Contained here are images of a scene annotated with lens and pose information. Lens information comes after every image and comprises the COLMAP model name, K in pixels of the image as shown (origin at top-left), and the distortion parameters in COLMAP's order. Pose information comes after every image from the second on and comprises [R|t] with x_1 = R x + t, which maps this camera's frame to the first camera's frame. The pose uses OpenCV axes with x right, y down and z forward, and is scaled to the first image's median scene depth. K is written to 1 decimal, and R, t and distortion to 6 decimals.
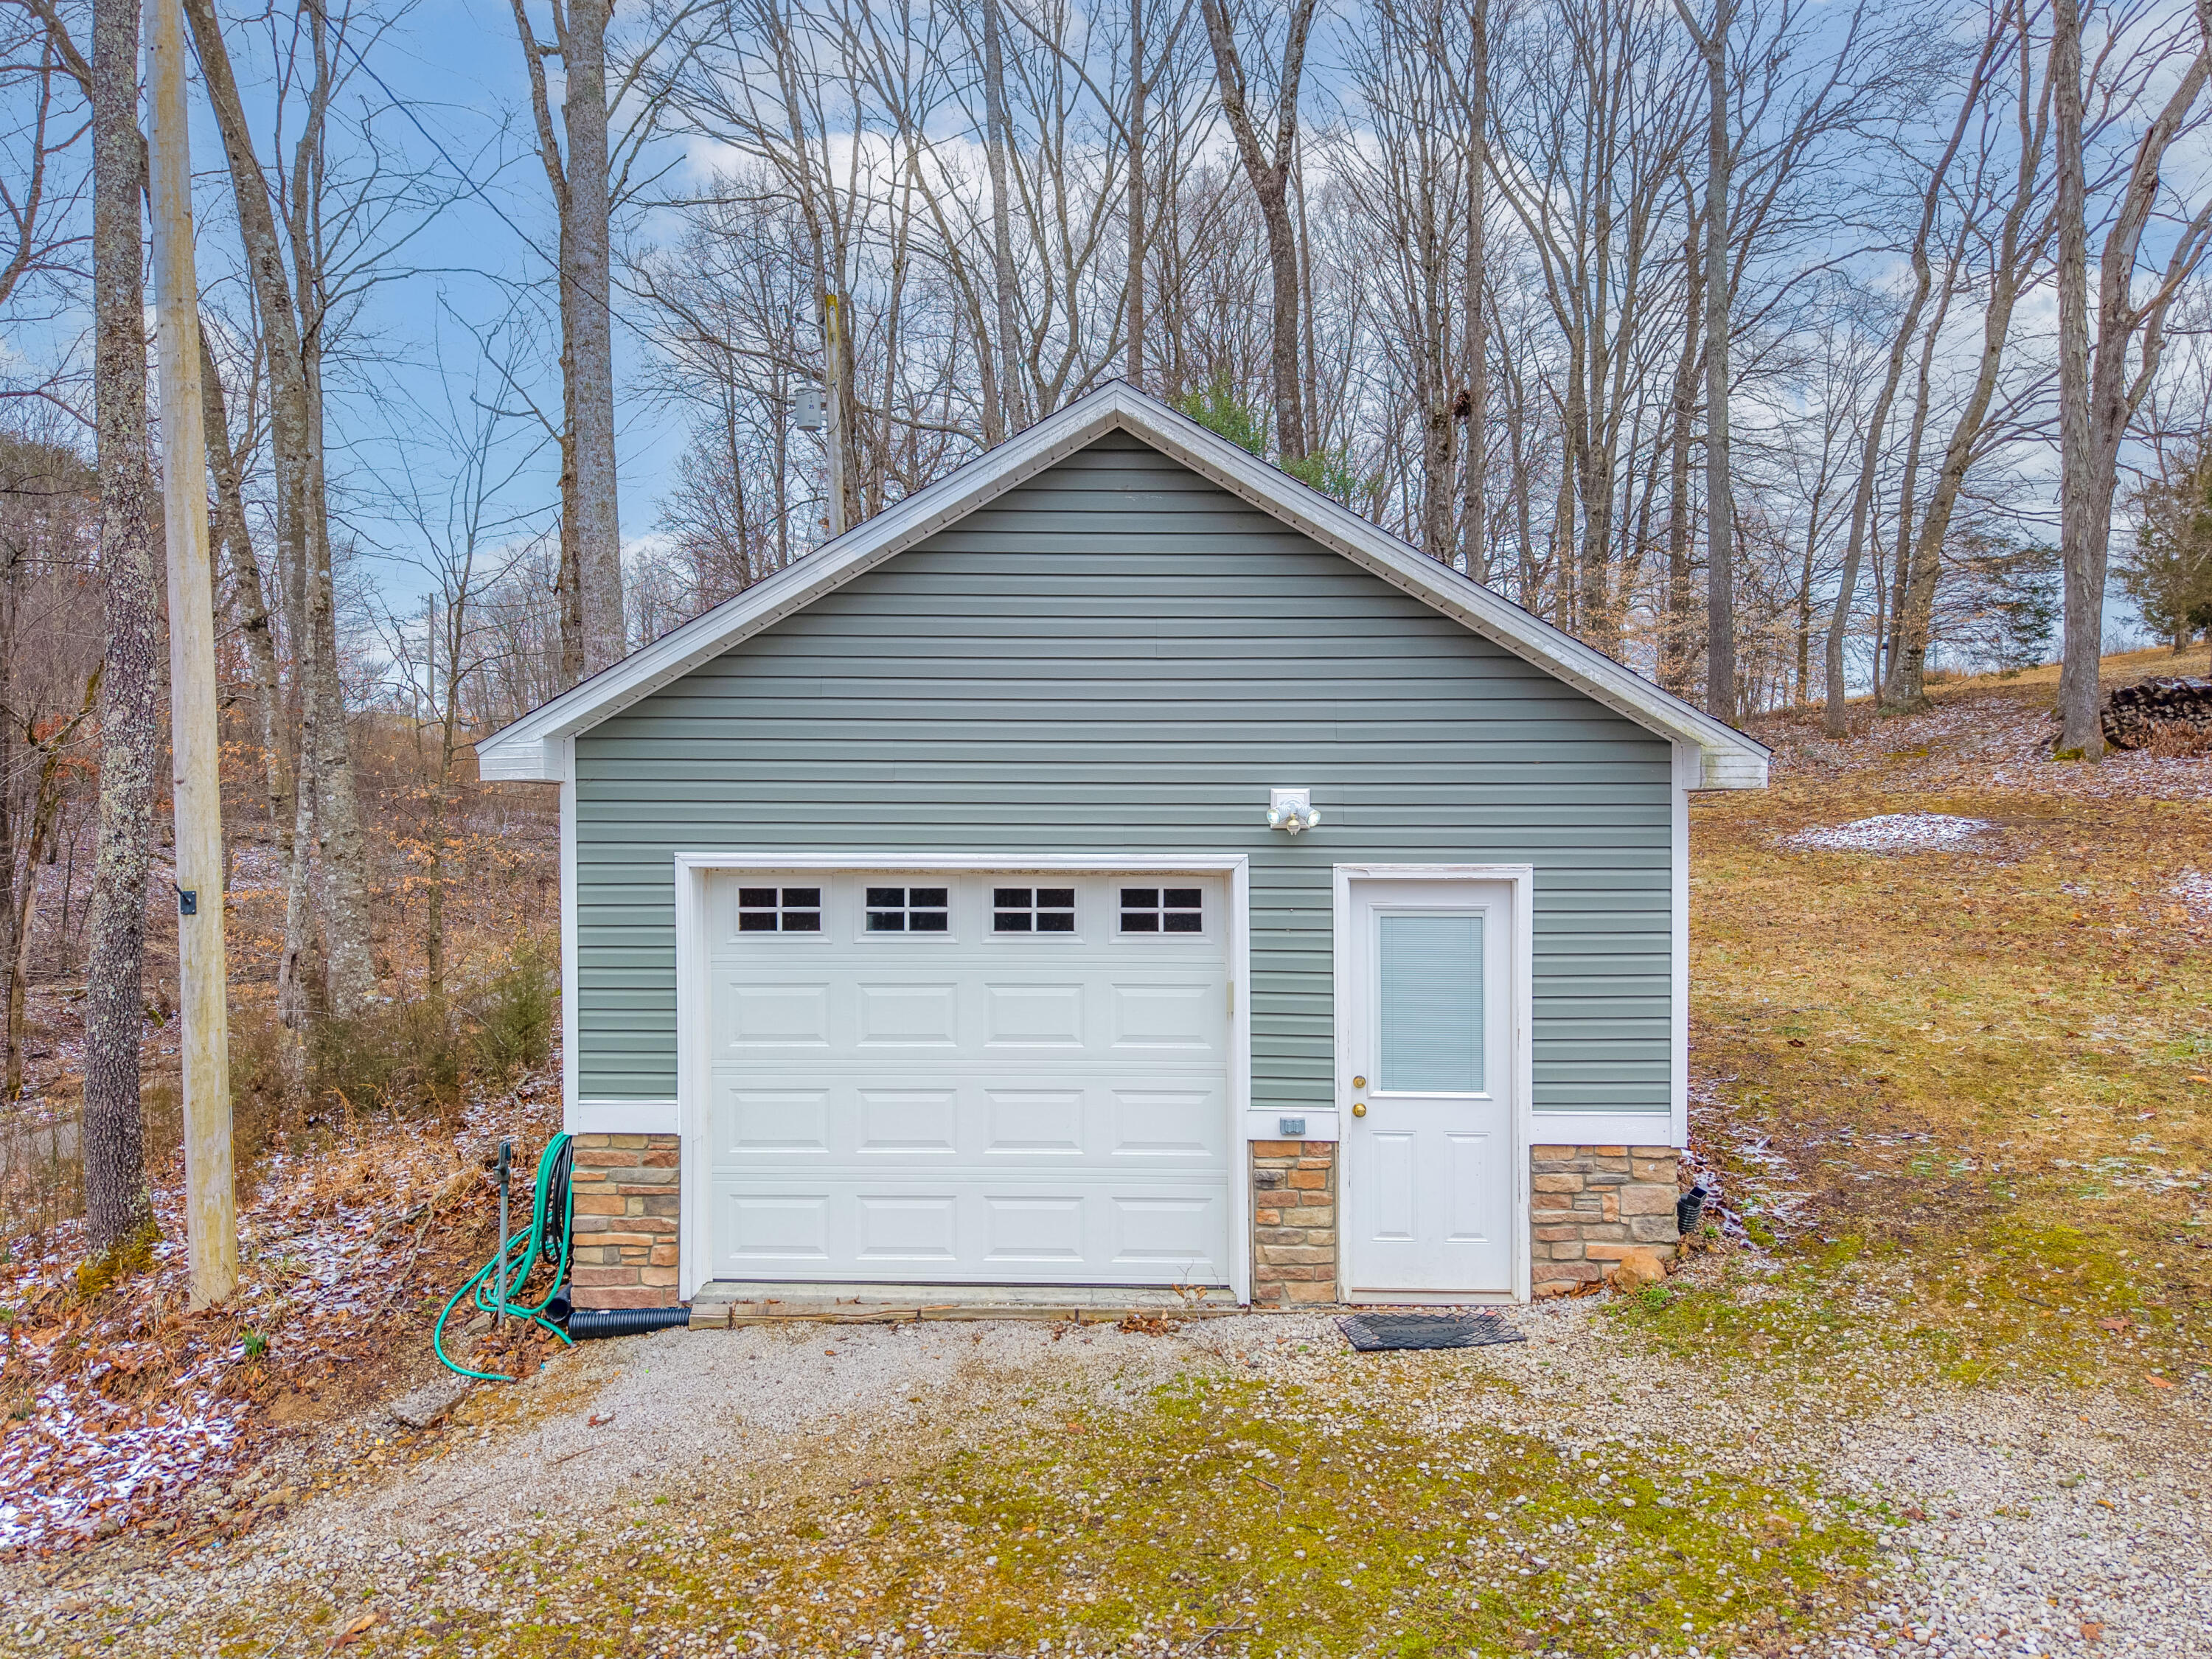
lens RADIAL K [[1499.5, 0, 1106.0], [0, 1499.5, 829.5], [0, 0, 1]] dist [0.027660, -0.031004]
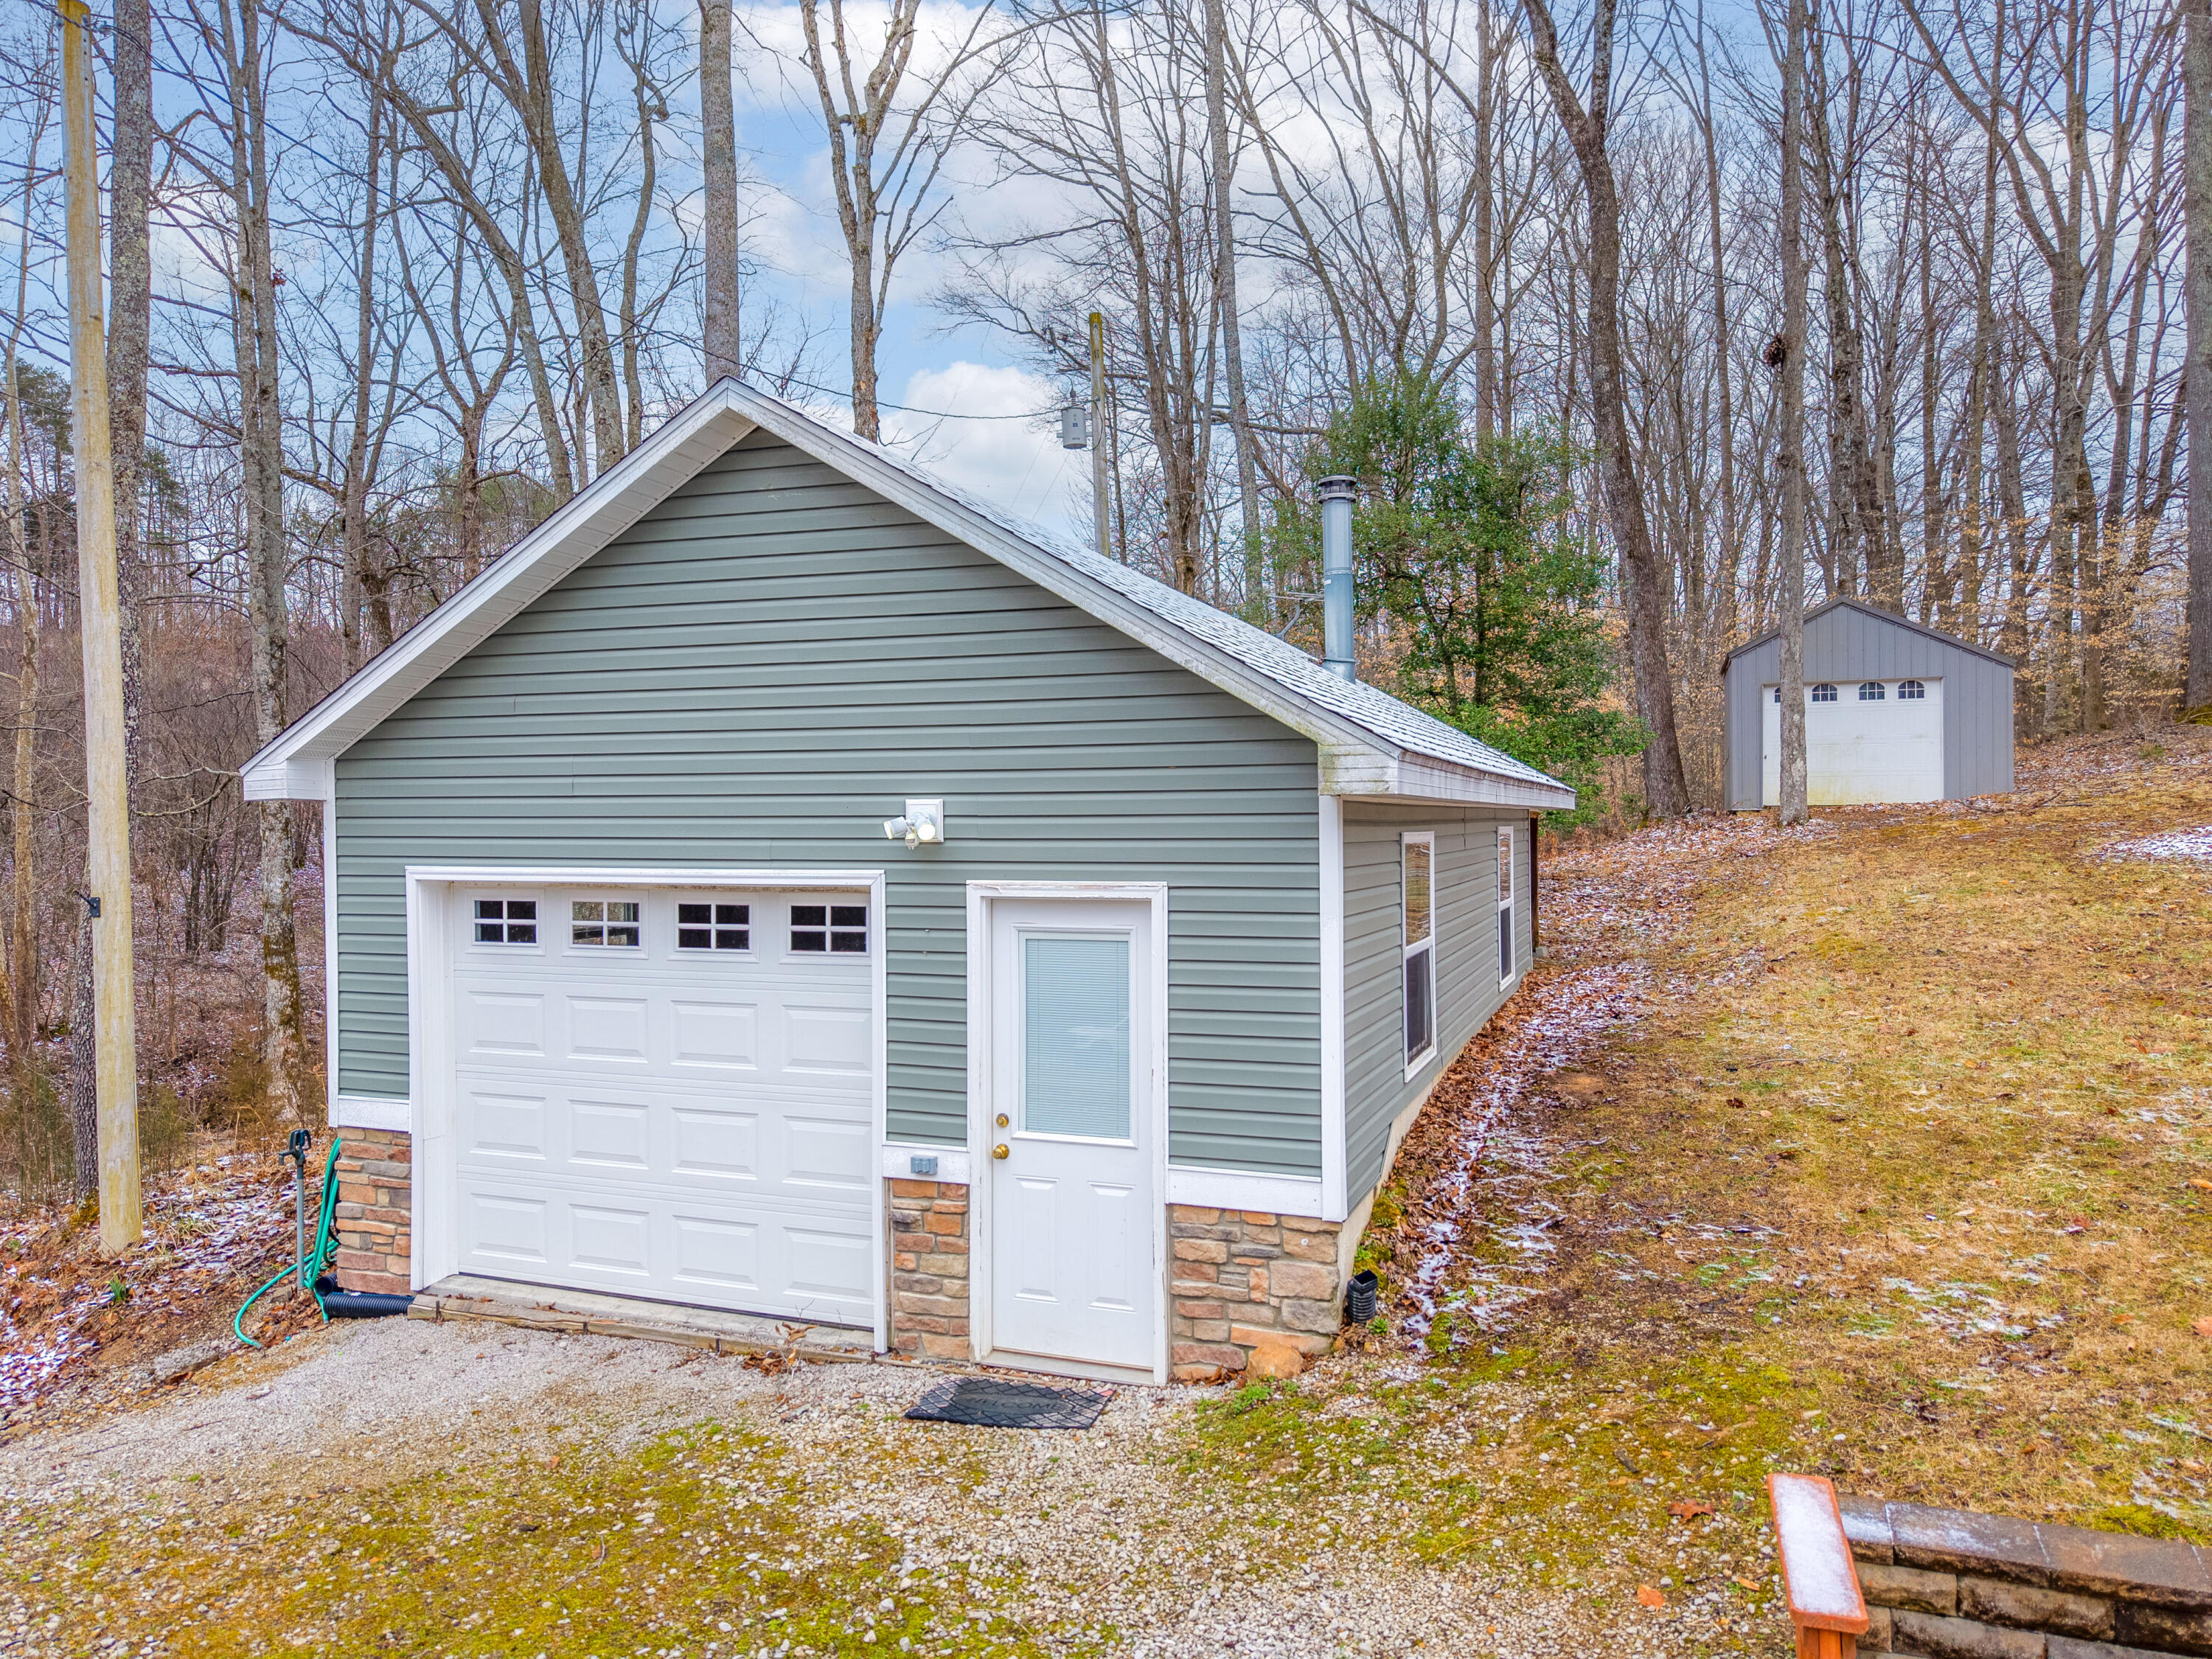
lens RADIAL K [[1482.9, 0, 1106.0], [0, 1482.9, 829.5], [0, 0, 1]] dist [0.017315, -0.014464]
pose [[0.944880, -0.004804, -0.327380, 0.527888], [0.004099, 0.999988, -0.002844, -0.005585], [0.327390, 0.001345, 0.944888, 0.173225]]
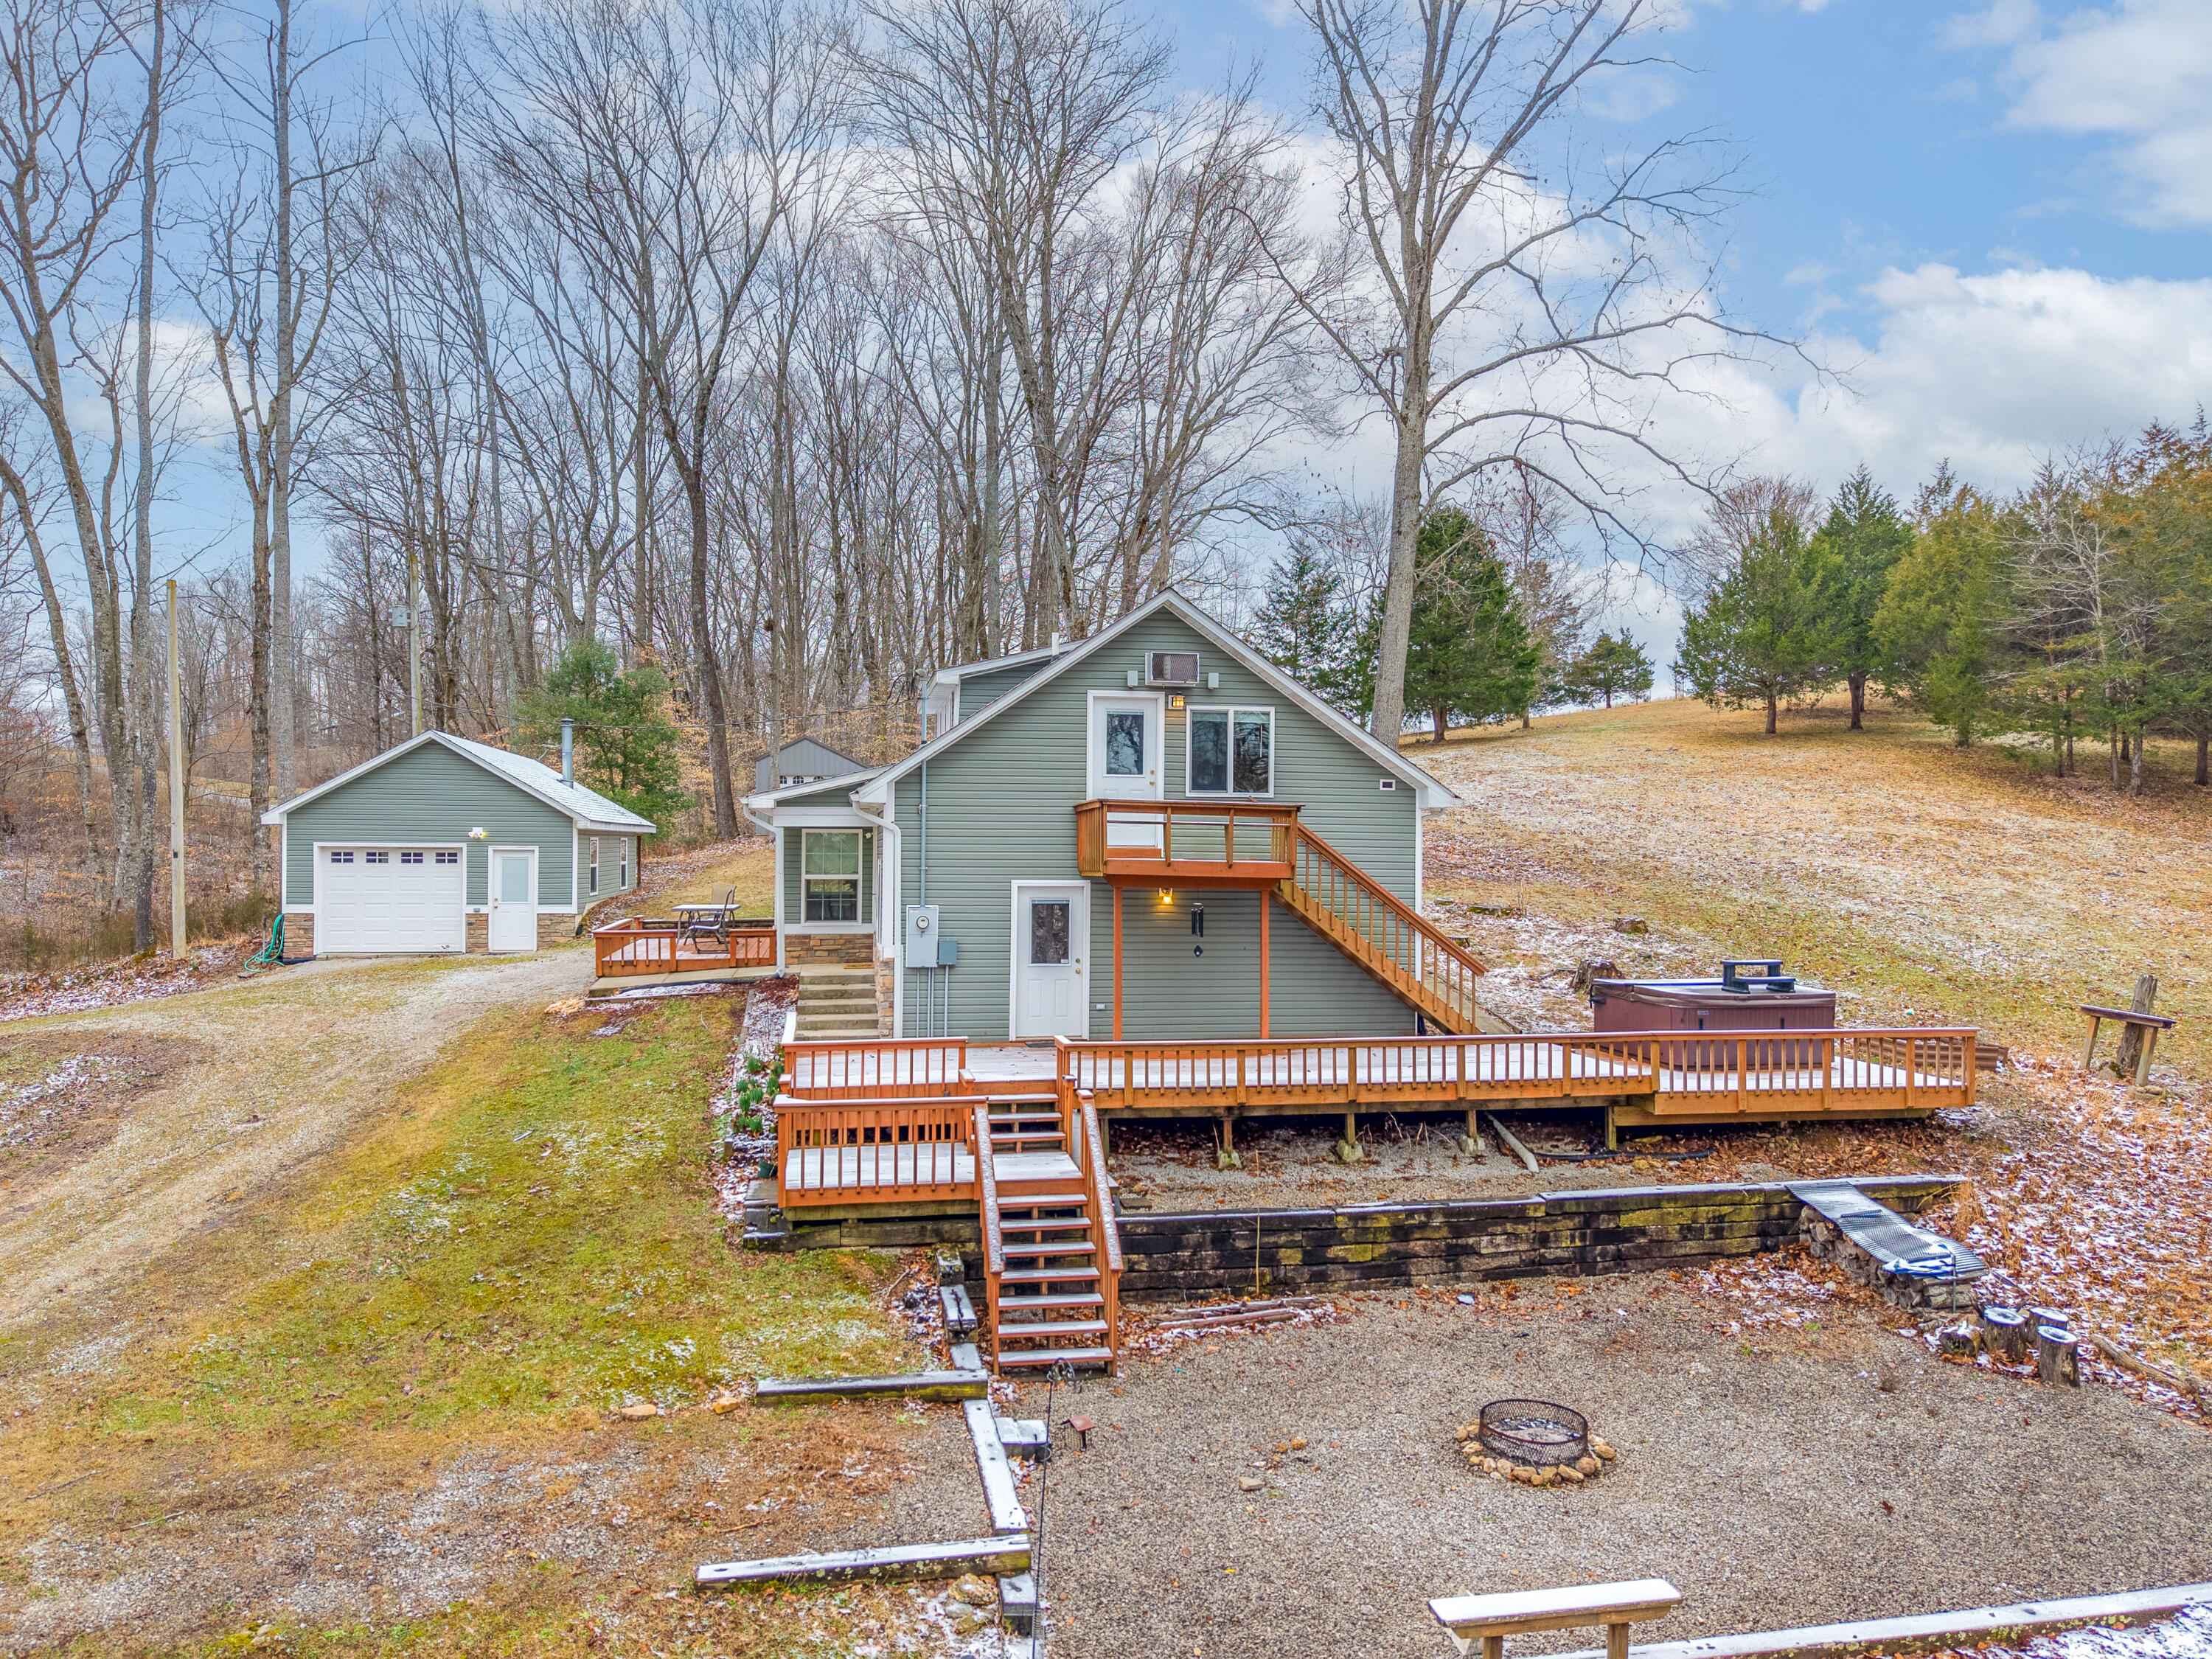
lens RADIAL K [[1487.9, 0, 1094.8], [0, 1487.9, 838.5], [0, 0, 1]] dist [0.059646, -0.068138]
pose [[0.981435, 0.006647, 0.191682, 0.992166], [-0.004063, 0.999896, -0.013872, 0.052465], [-0.191754, 0.012836, 0.981359, -3.344612]]
